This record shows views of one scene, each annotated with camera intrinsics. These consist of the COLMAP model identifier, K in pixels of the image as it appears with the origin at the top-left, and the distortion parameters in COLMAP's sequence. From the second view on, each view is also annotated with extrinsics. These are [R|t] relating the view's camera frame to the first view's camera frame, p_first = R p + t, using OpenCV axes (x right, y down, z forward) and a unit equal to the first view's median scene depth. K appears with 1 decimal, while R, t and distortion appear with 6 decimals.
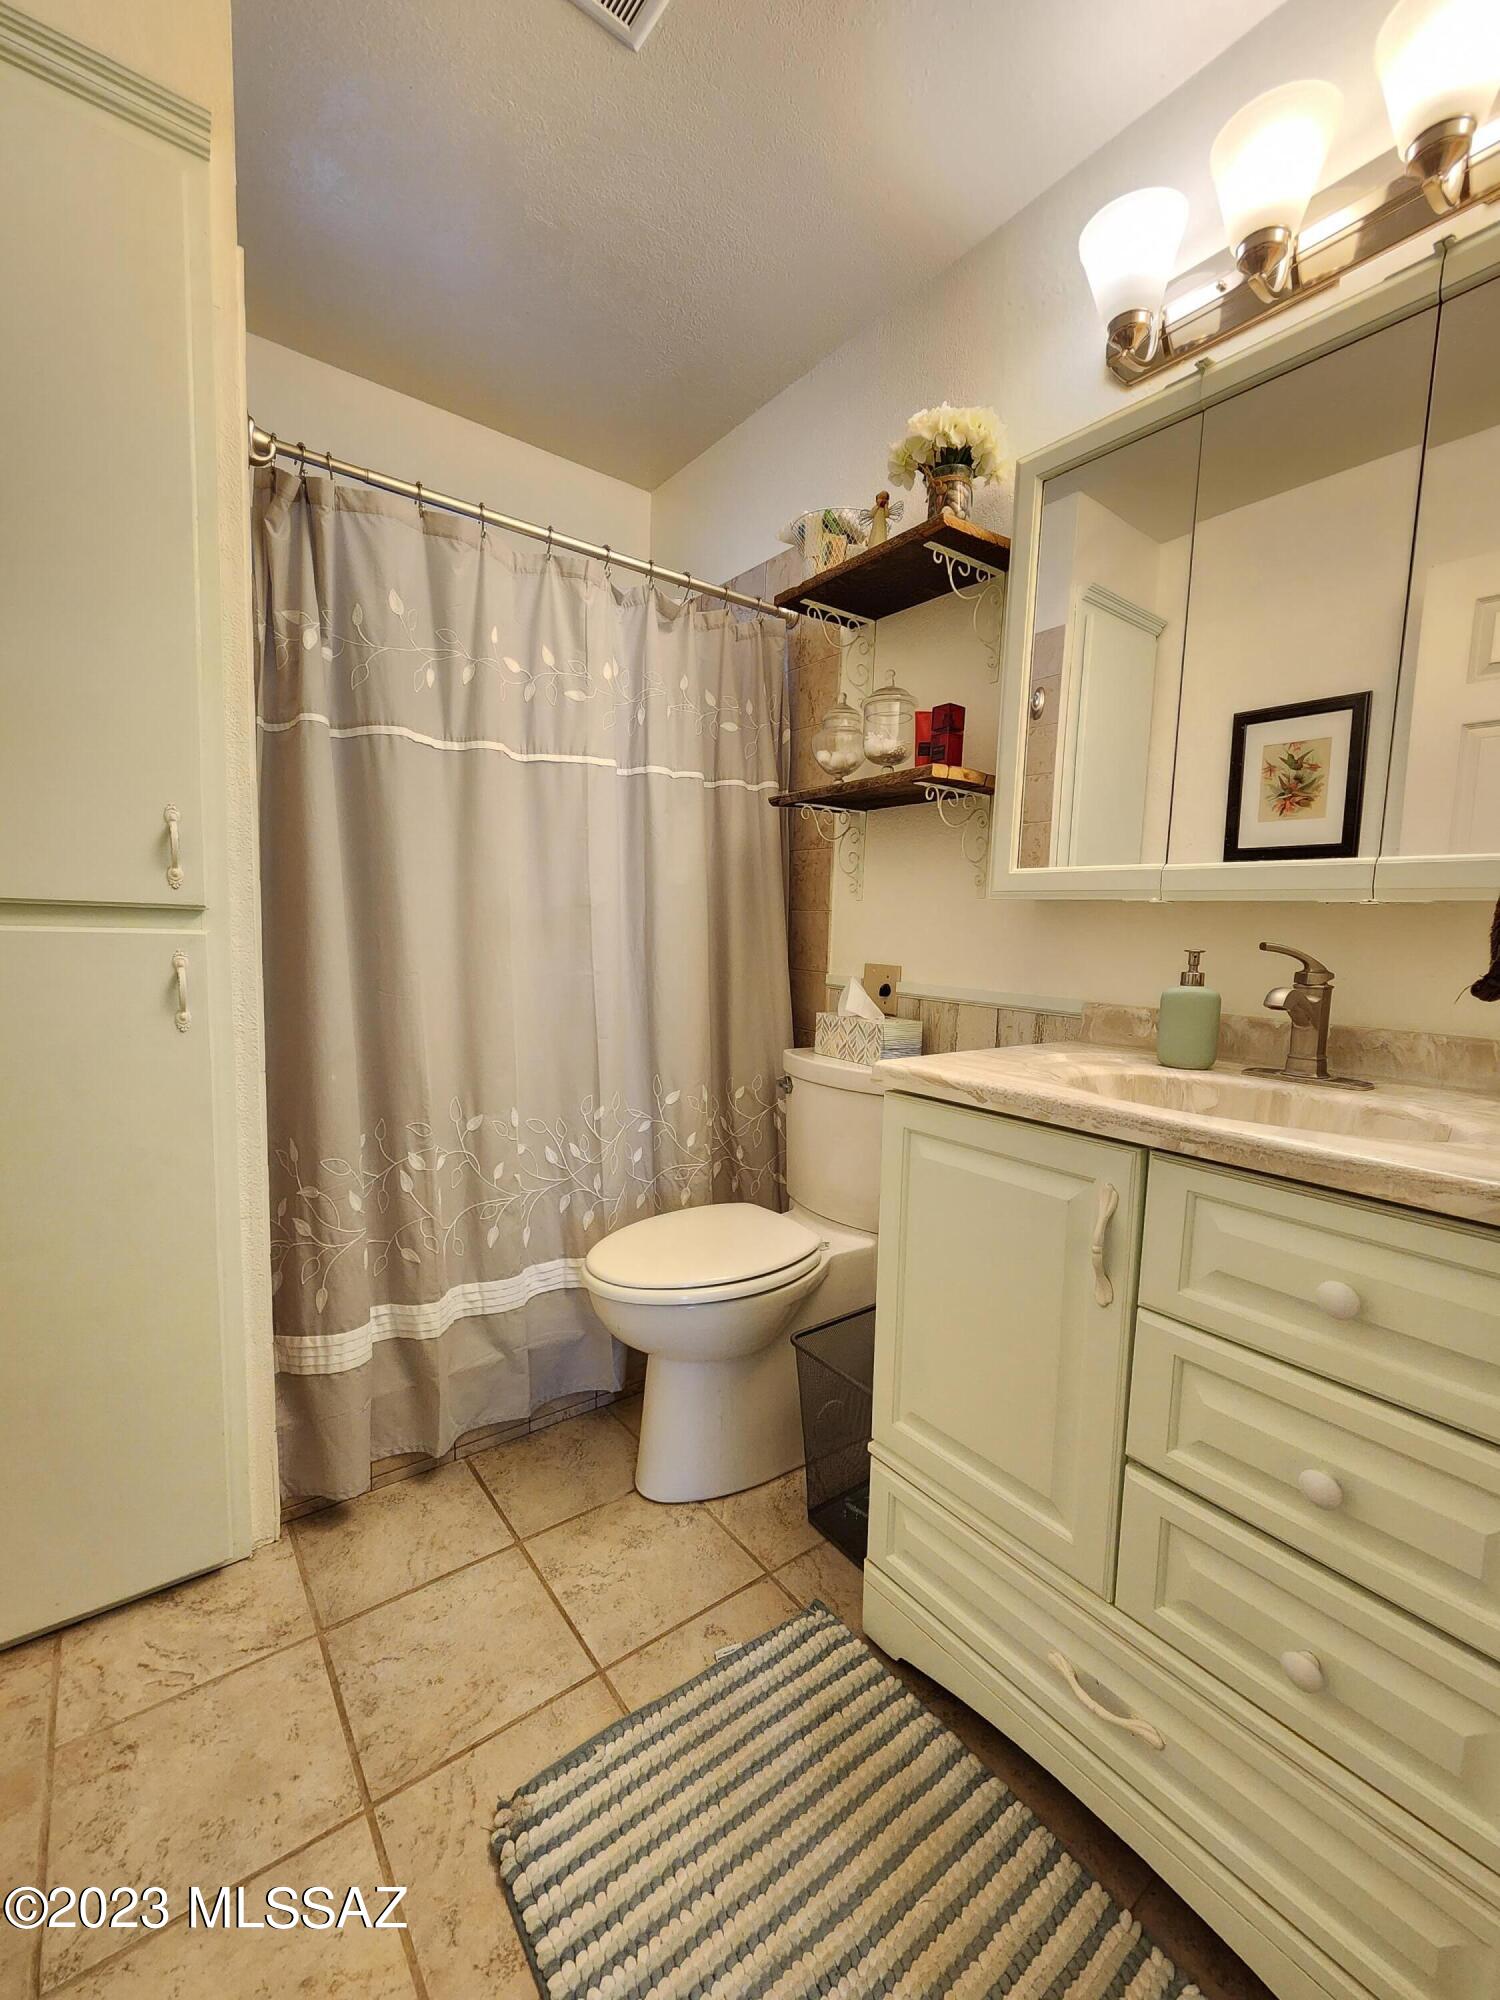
lens RADIAL K [[835.6, 0, 757.0], [0, 835.6, 1006.4], [0, 0, 1]] dist [0.001882, -0.001800]
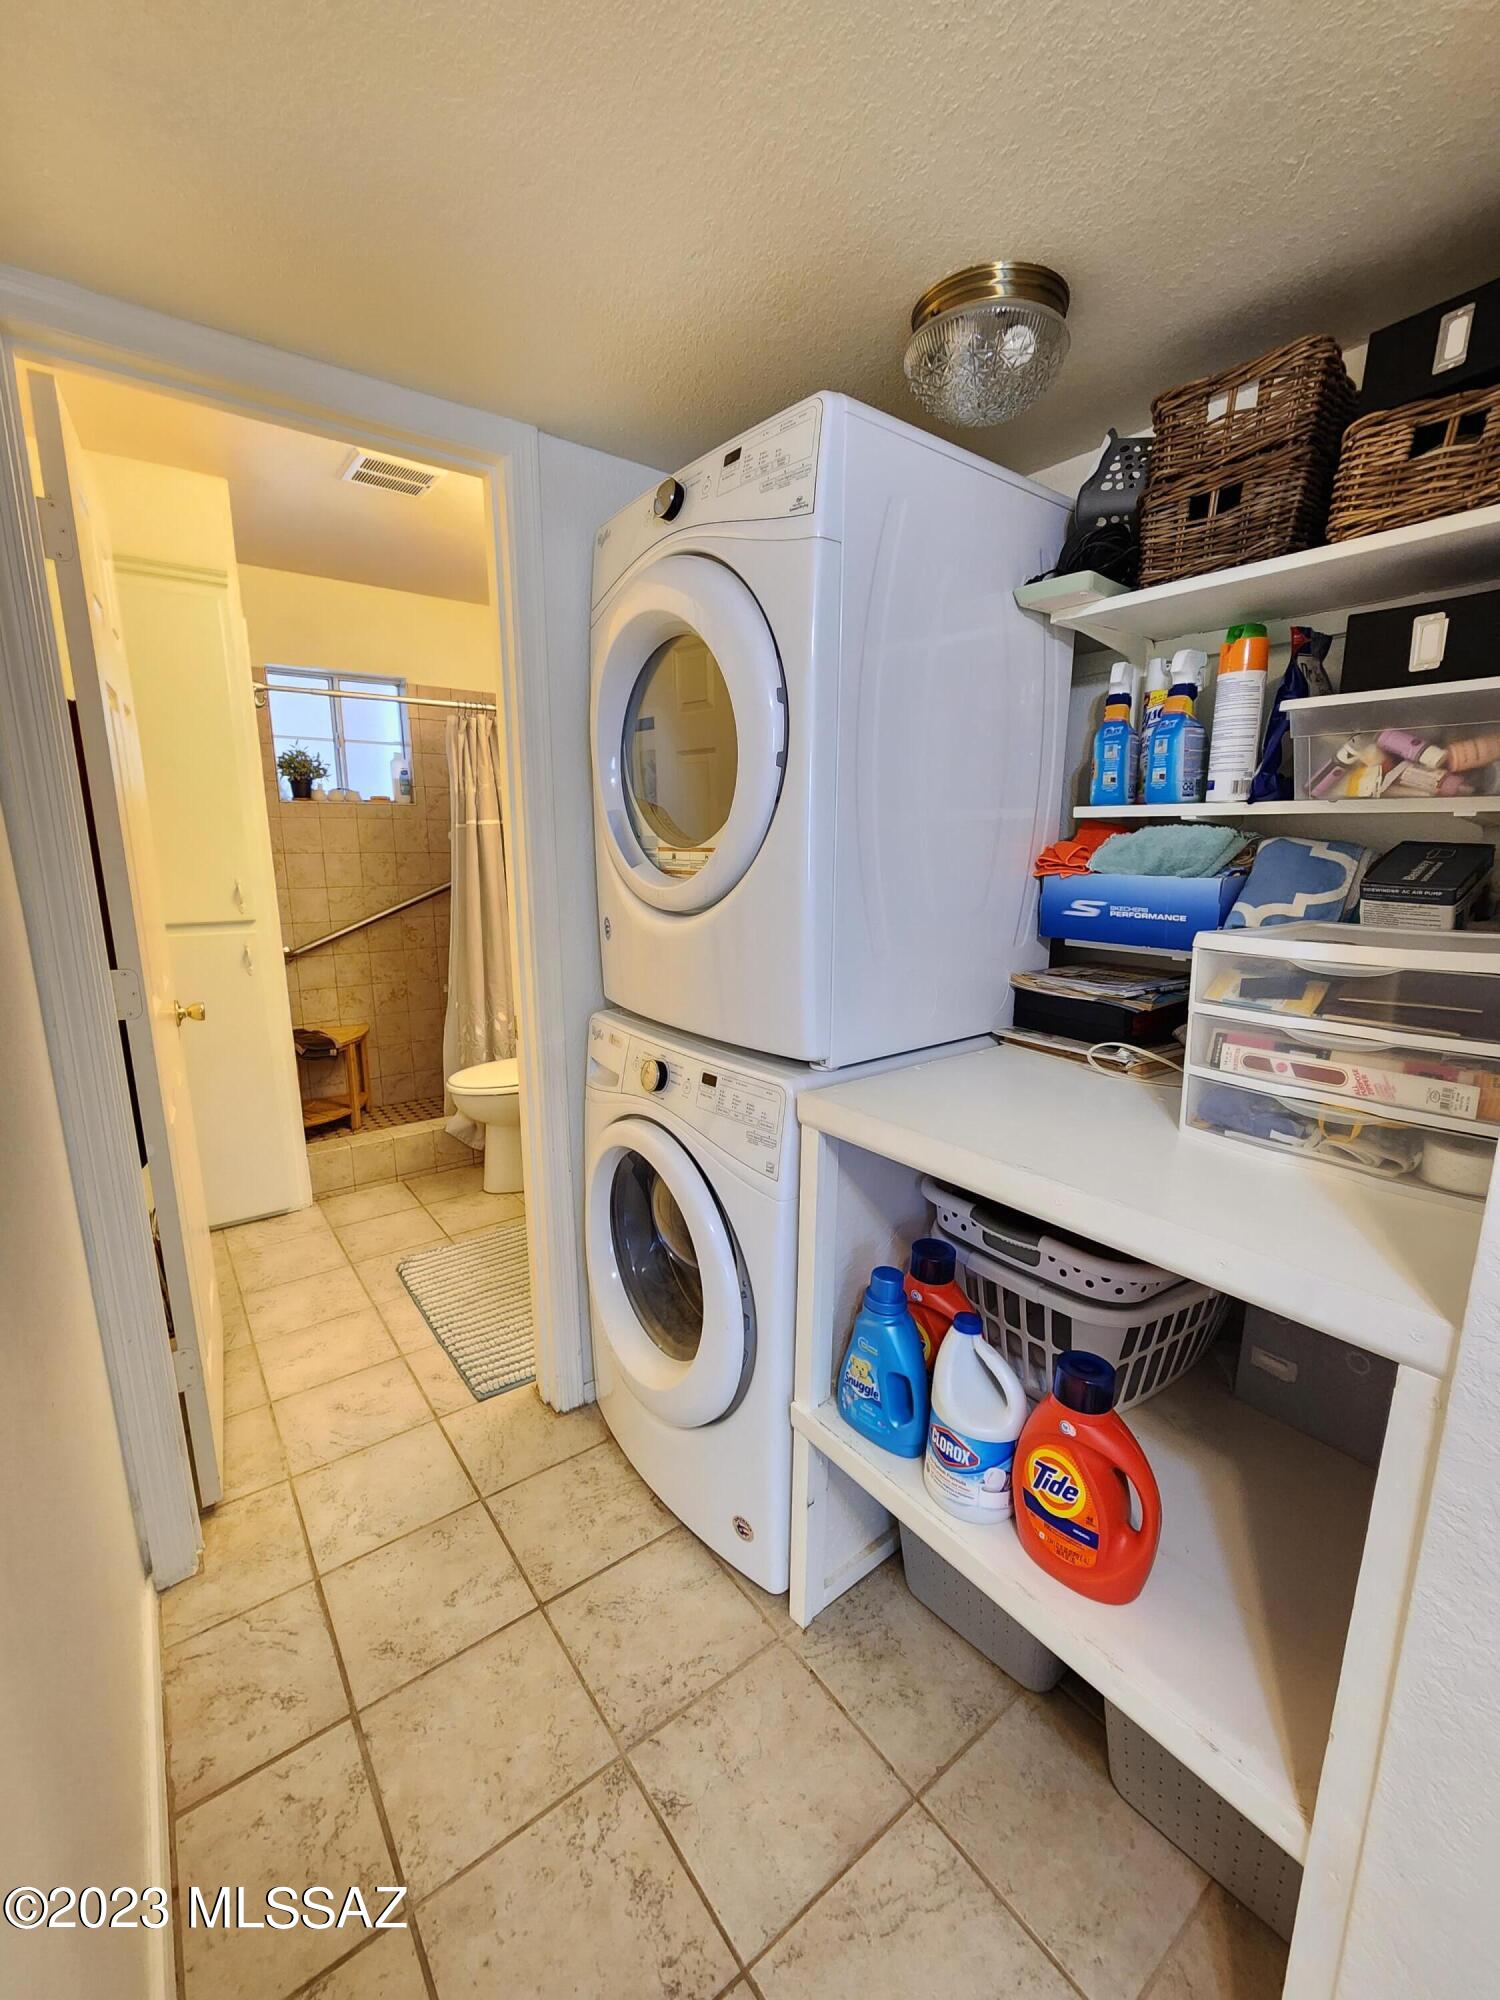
lens RADIAL K [[835.6, 0, 745.7], [0, 835.6, 1004.9], [0, 0, 1]] dist [0.001882, -0.001800]
pose [[0.999171, -0.032354, -0.024709, 0.700349], [0.034517, 0.995088, 0.092780, -0.057868], [0.021585, -0.093556, 0.995380, -1.223673]]
